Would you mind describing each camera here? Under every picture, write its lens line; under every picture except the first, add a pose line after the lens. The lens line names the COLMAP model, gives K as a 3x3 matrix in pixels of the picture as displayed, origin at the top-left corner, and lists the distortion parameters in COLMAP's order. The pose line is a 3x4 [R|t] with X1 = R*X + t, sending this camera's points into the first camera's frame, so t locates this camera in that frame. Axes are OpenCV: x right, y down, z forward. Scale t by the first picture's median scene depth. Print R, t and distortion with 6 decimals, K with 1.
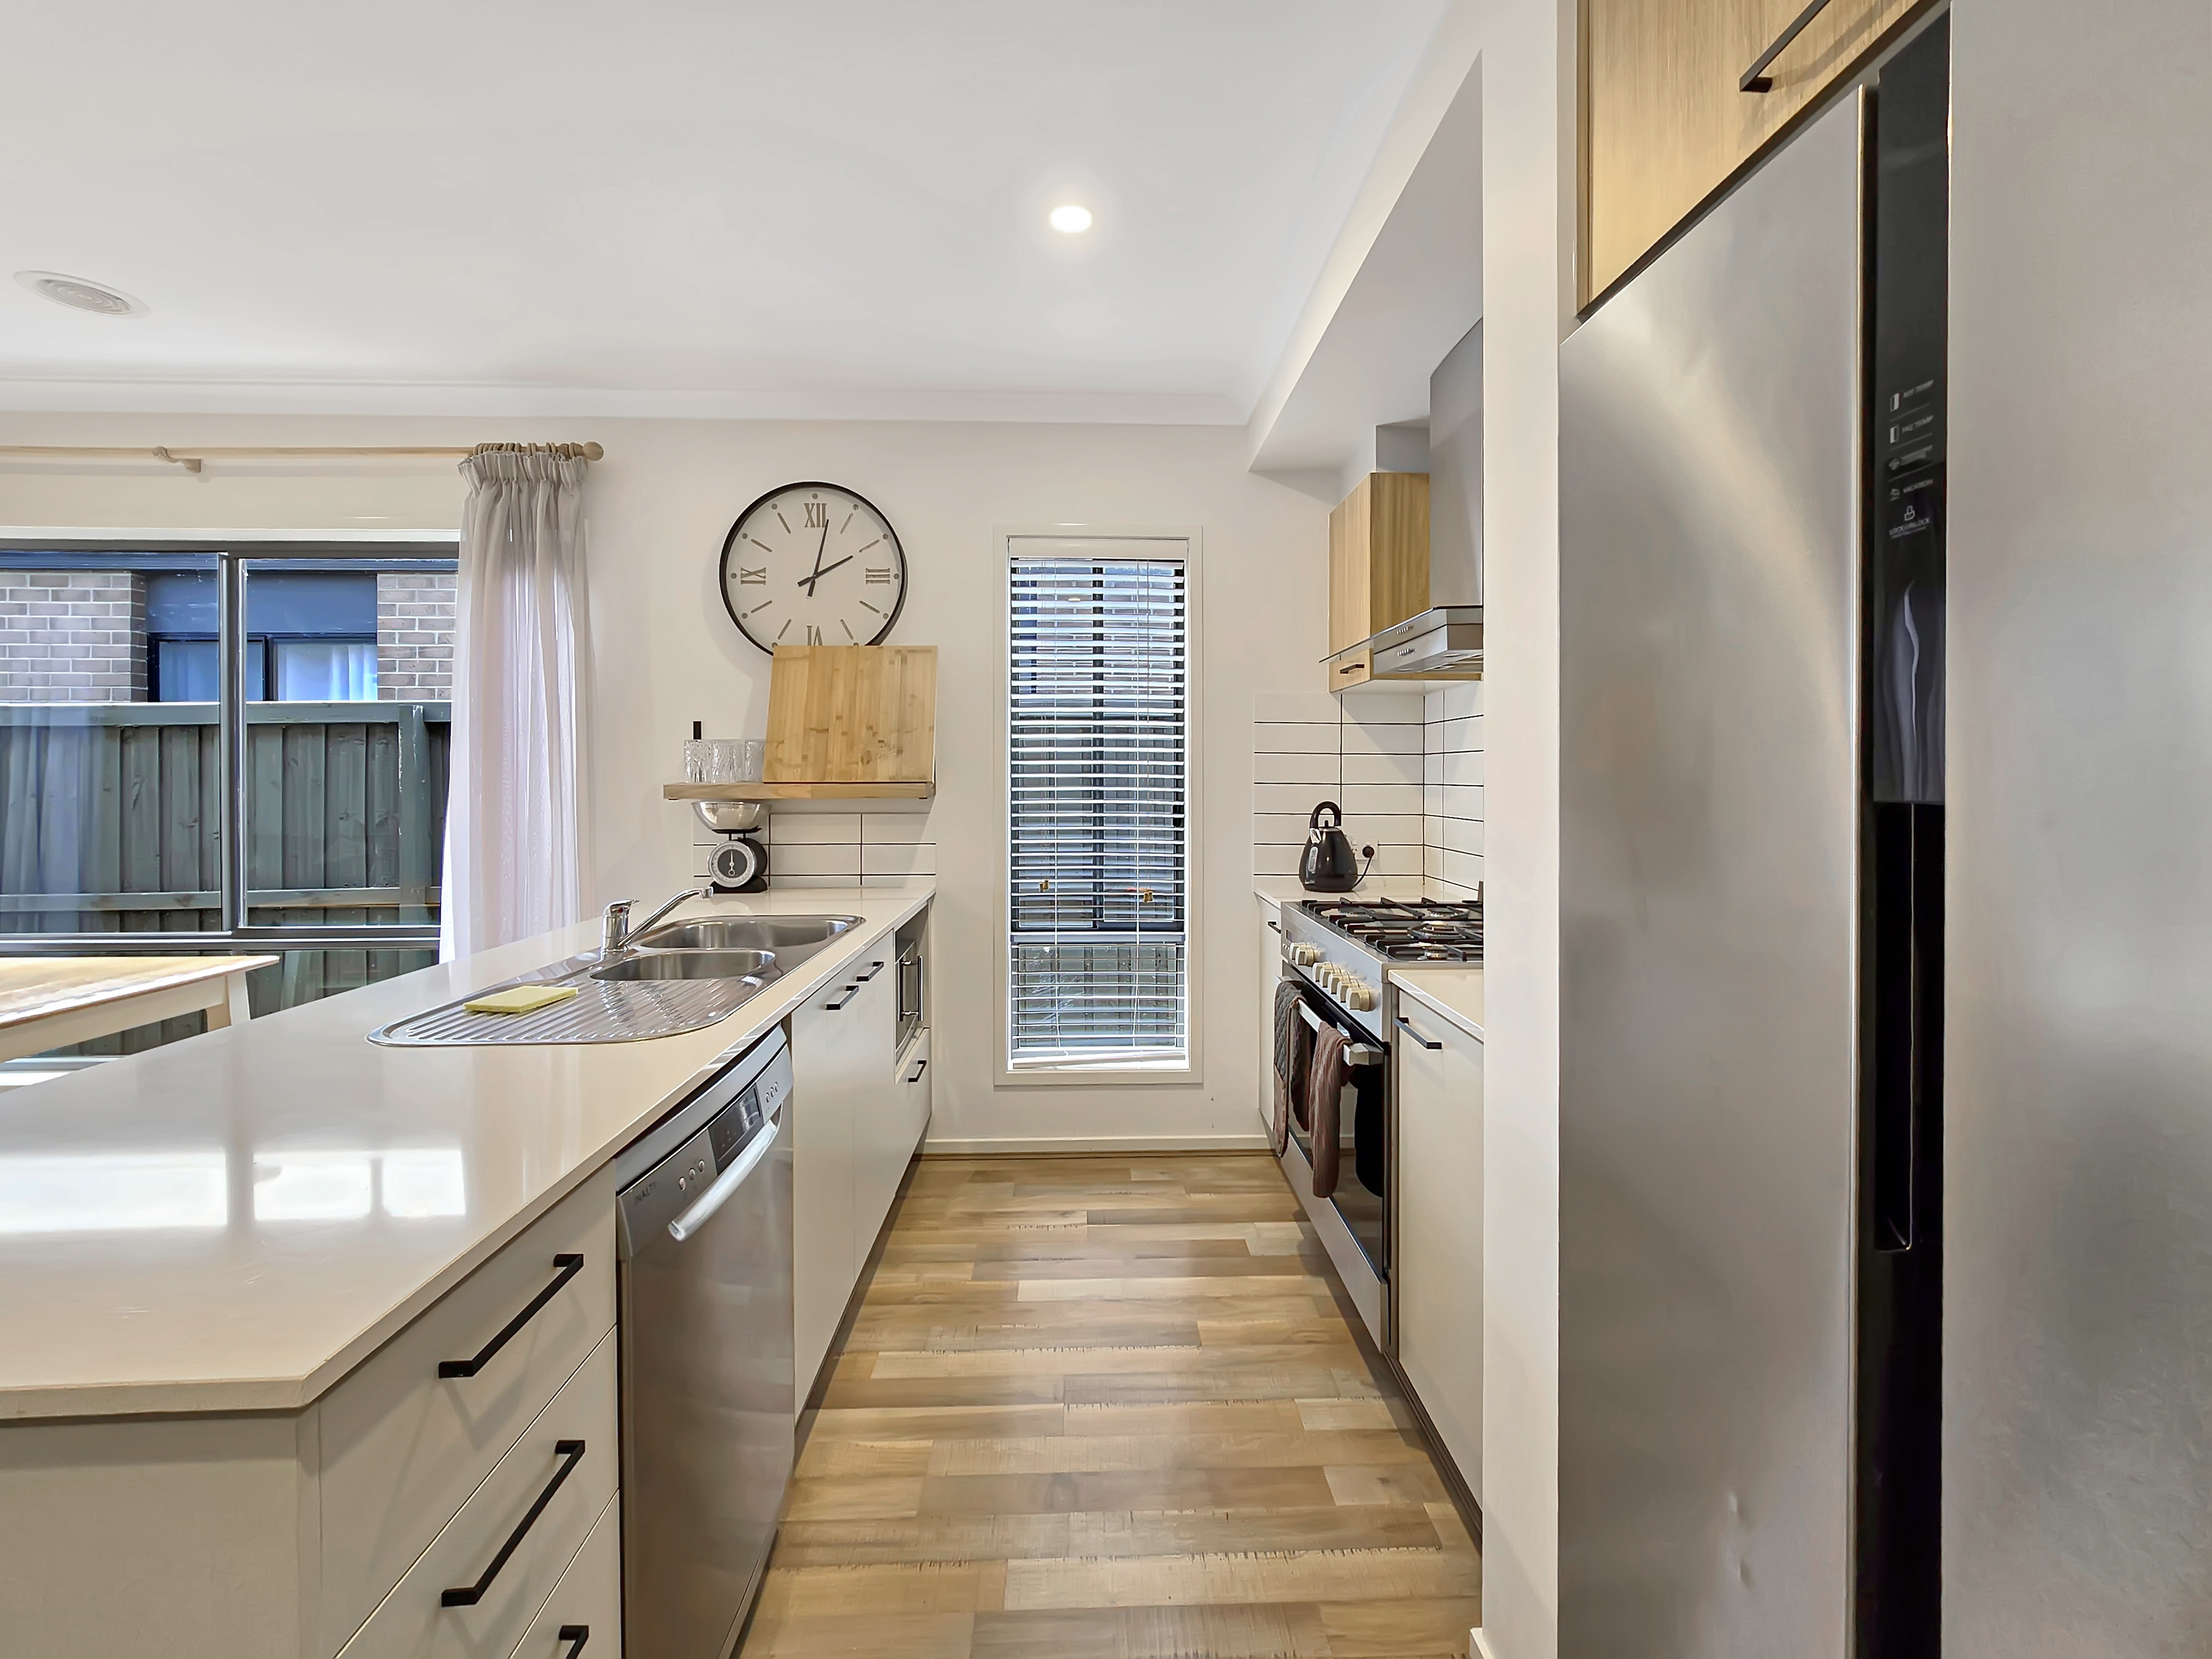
lens RADIAL K [[933.0, 0, 1106.7], [0, 933.0, 779.3], [0, 0, 1]] dist [0.001118, 0.000342]
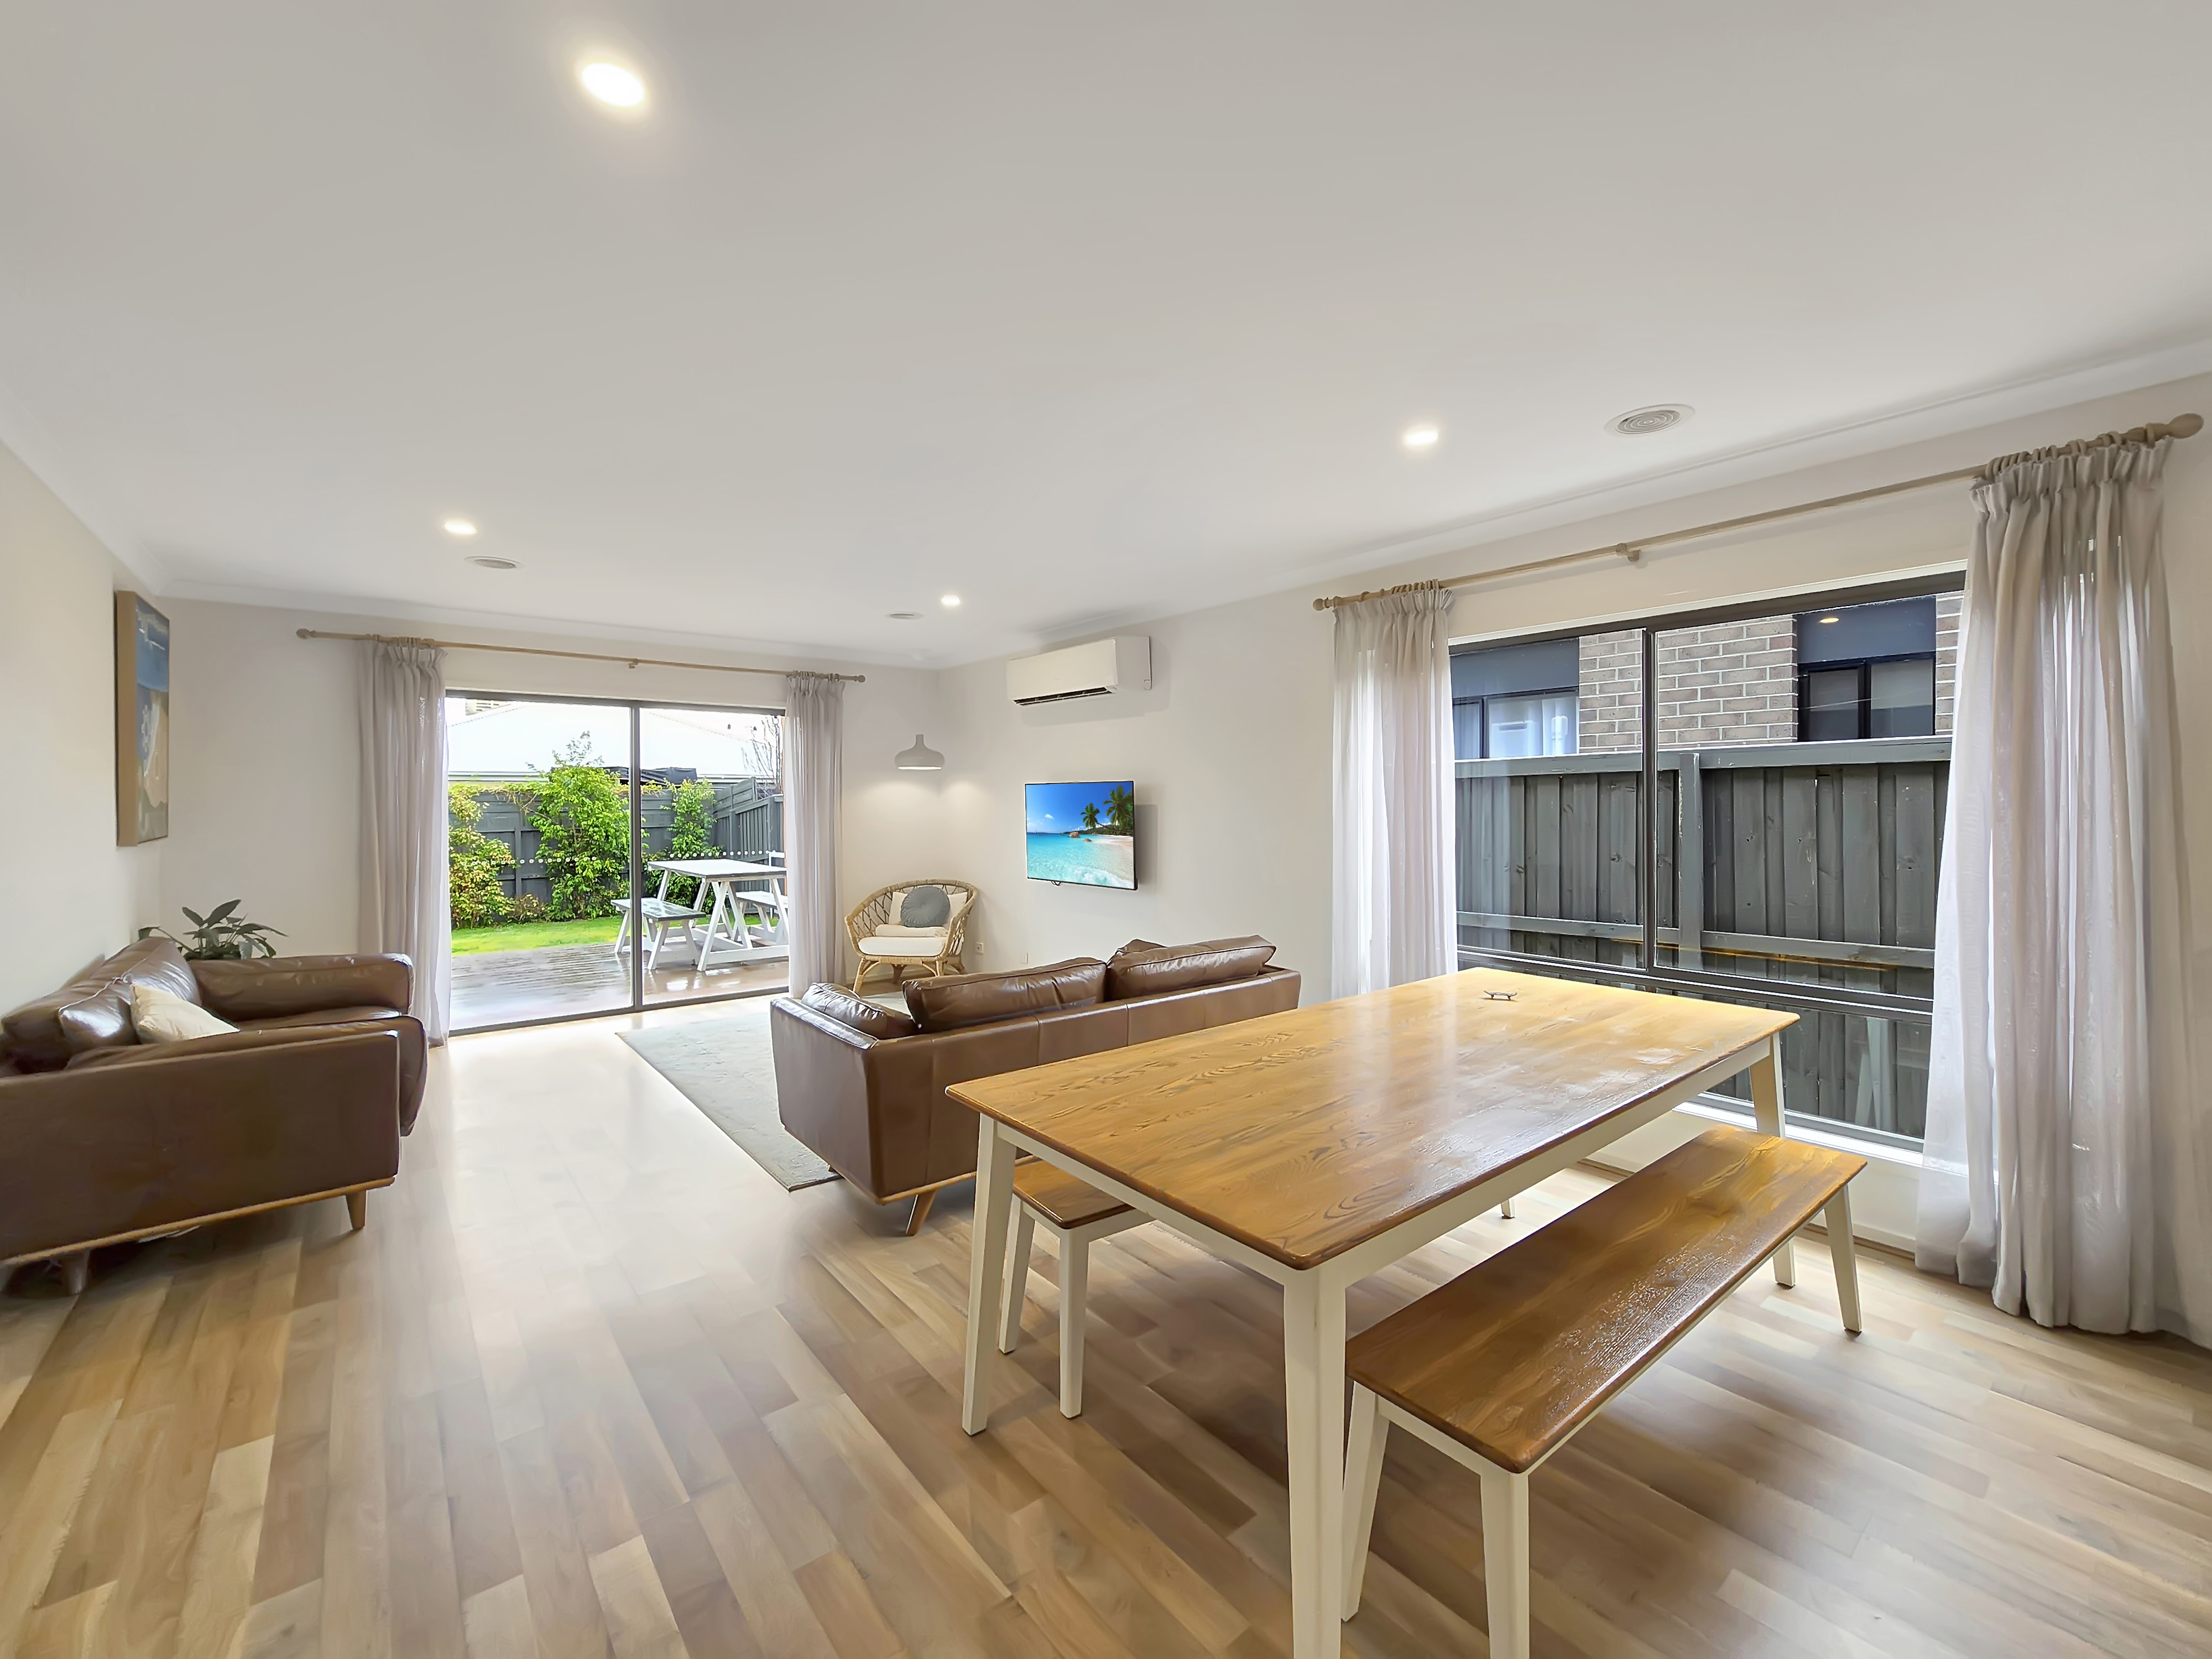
lens RADIAL K [[925.5, 0, 1098.9], [0, 925.5, 799.5], [0, 0, 1]] dist [-0.001369, 0.000103]
pose [[0.599800, -0.002273, -0.800147, -0.449523], [-0.002807, 0.999984, -0.004945, -0.030392], [0.800145, 0.005212, 0.599783, -0.180333]]
